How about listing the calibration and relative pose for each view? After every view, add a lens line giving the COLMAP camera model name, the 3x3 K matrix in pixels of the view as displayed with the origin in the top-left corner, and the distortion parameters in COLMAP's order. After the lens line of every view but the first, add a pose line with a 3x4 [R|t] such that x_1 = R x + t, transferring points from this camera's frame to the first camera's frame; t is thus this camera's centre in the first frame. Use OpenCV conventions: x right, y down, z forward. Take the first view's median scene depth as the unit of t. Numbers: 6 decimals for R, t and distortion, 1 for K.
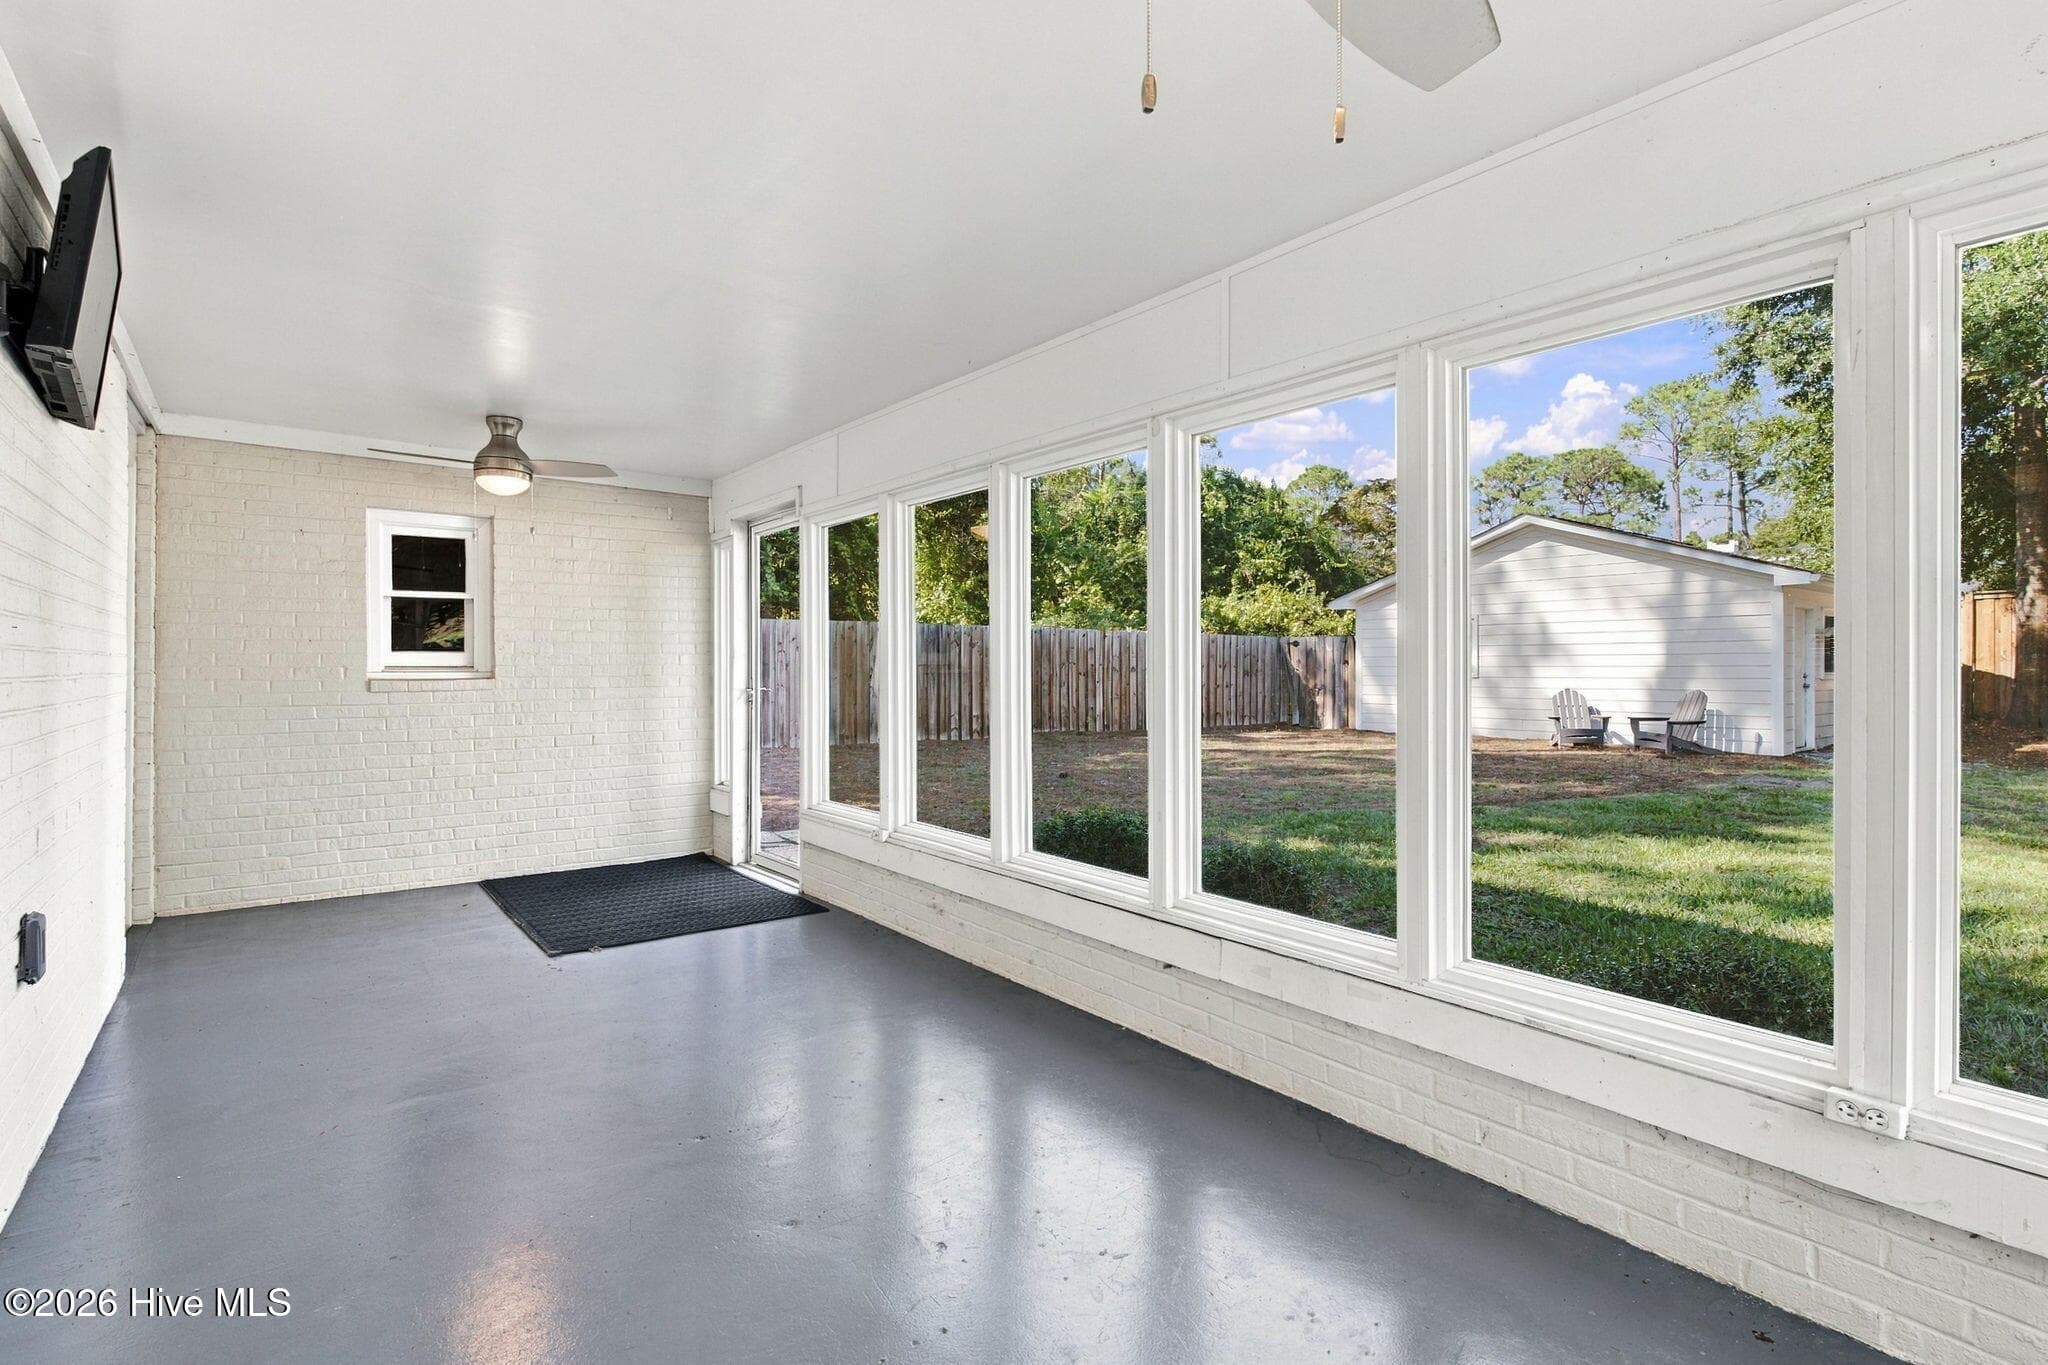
lens RADIAL K [[995.4, 0, 1024.9], [0, 995.4, 667.6], [0, 0, 1]] dist [-0.002223, -0.000143]
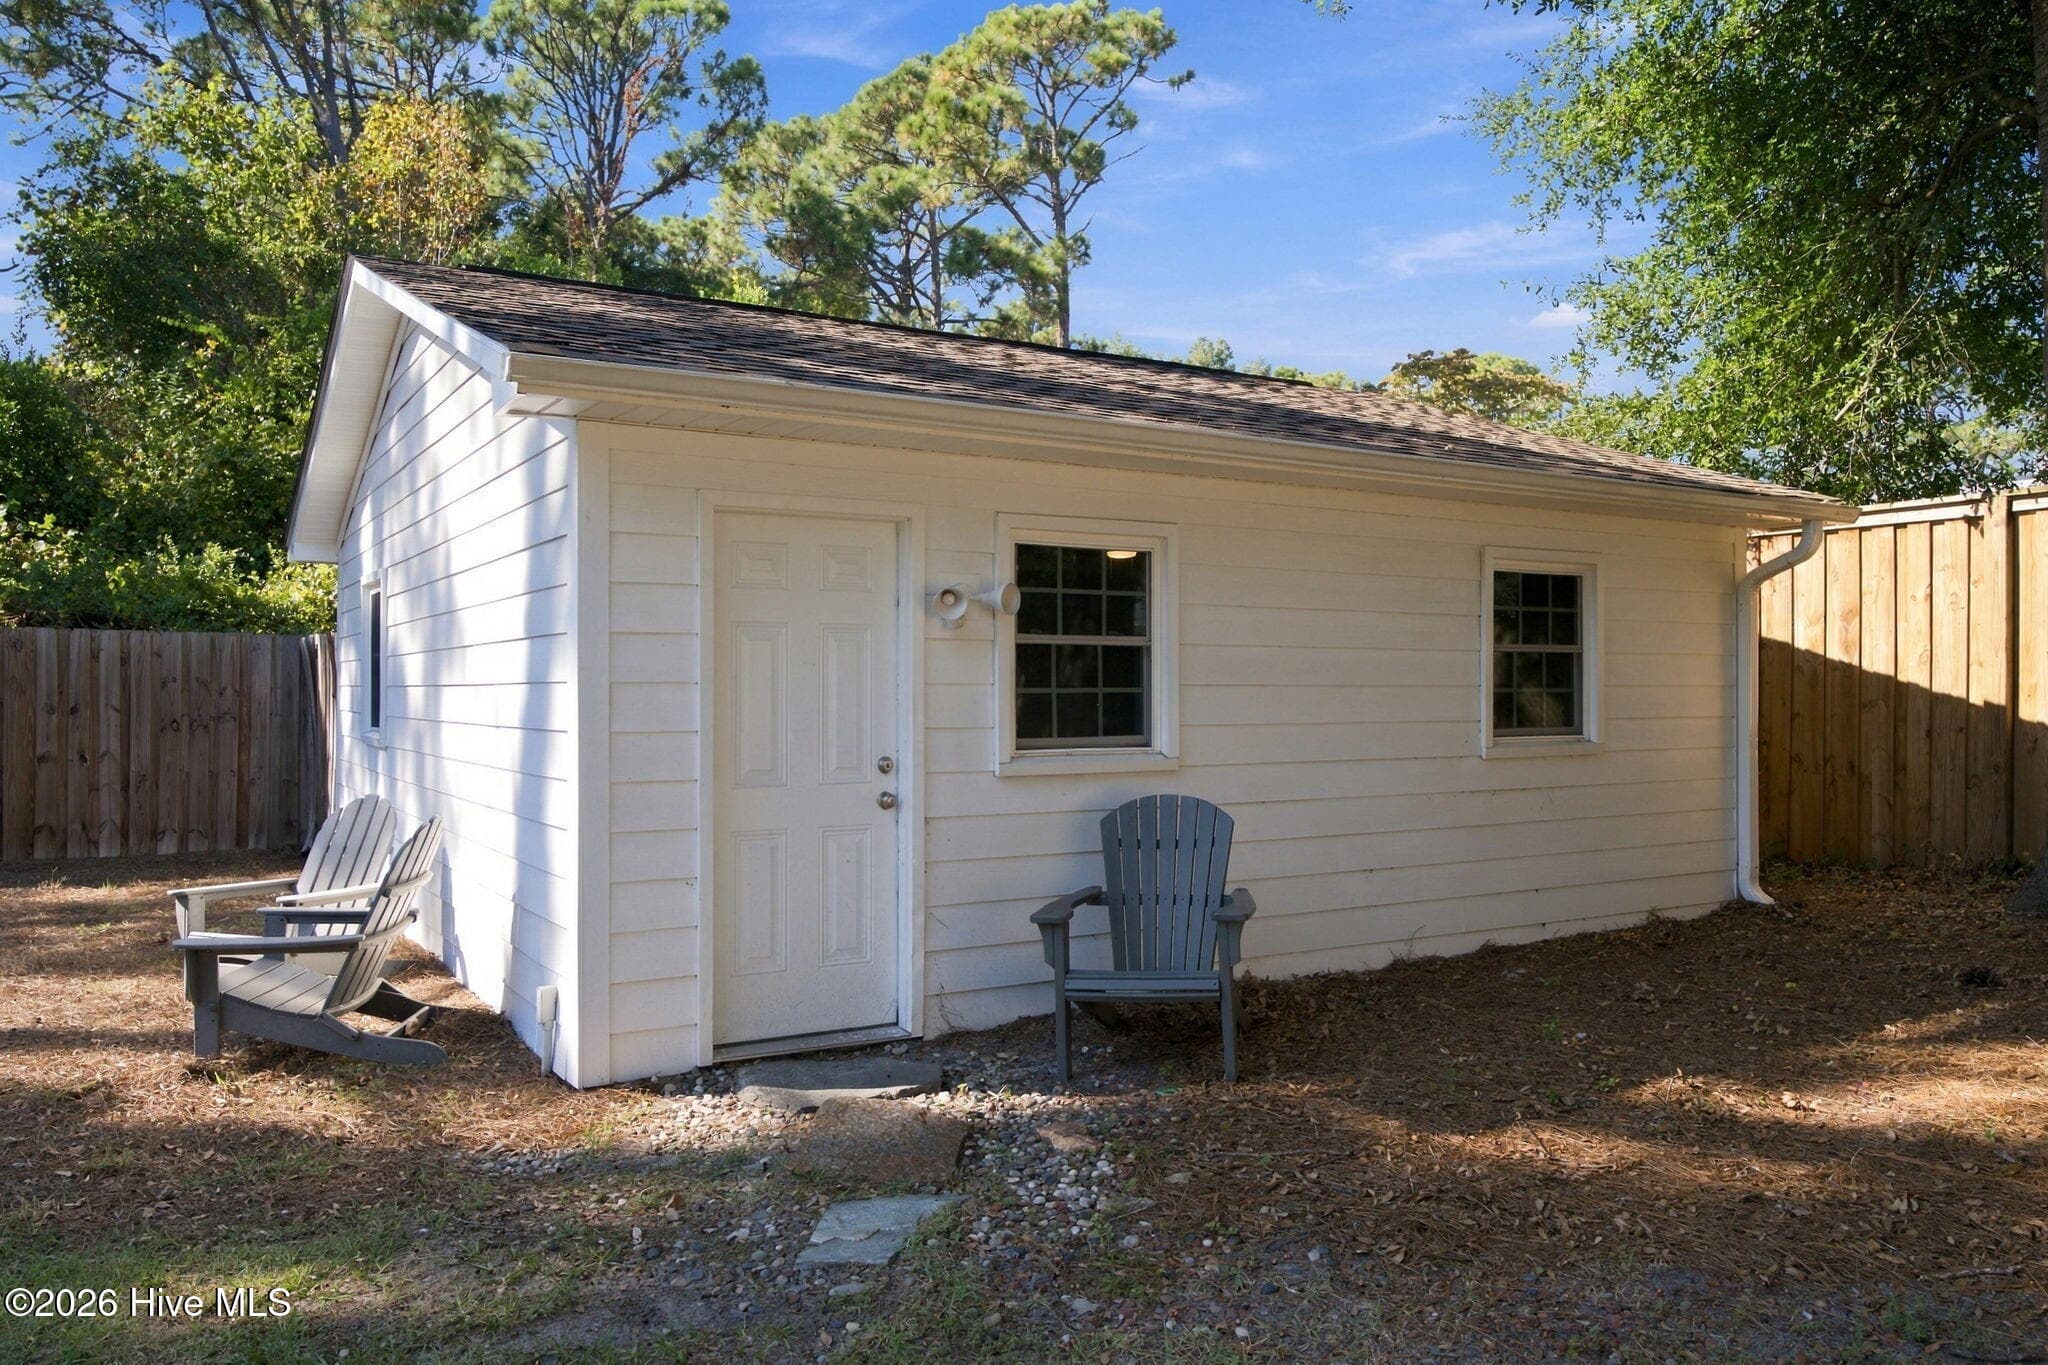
lens RADIAL K [[1485.5, 0, 1025.1], [0, 1485.5, 669.5], [0, 0, 1]] dist [-0.007115, -0.002944]
pose [[0.994822, -0.003467, -0.101569, 0.729934], [0.002165, 0.999914, -0.012925, -0.009798], [0.101605, 0.012638, 0.994744, 0.508727]]
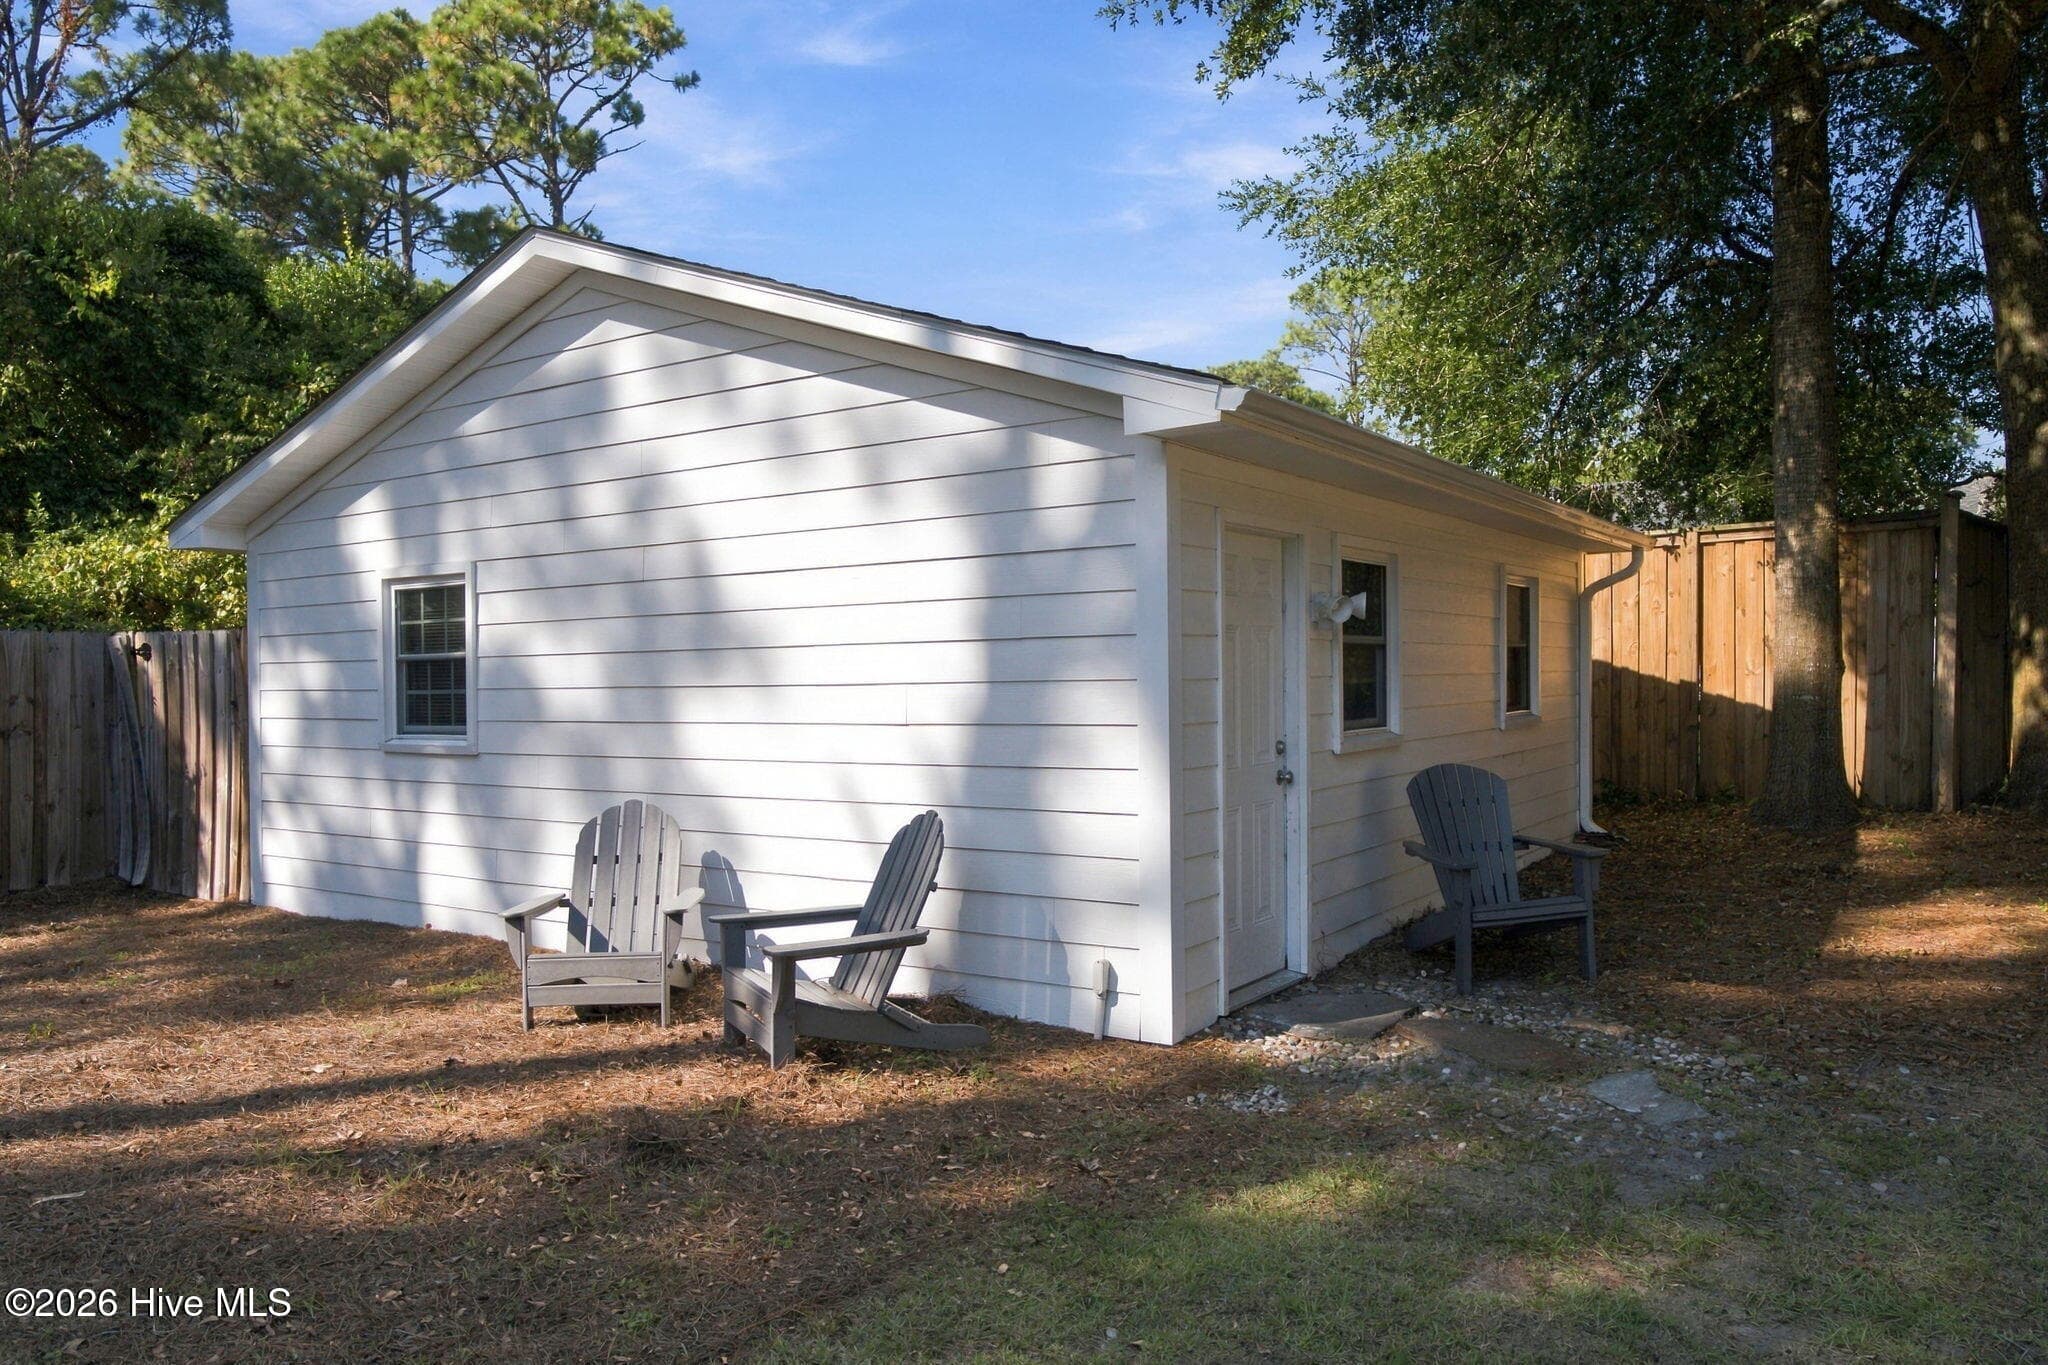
lens RADIAL K [[1437.4, 0, 1024.0], [0, 1437.4, 682.5], [0, 0, 1]] dist [-0.006459, 0.002274]
pose [[0.947380, -0.017854, 0.319613, 0.475007], [0.016991, 0.999841, 0.005490, -0.012902], [-0.319661, 0.000229, 0.947532, 0.502160]]
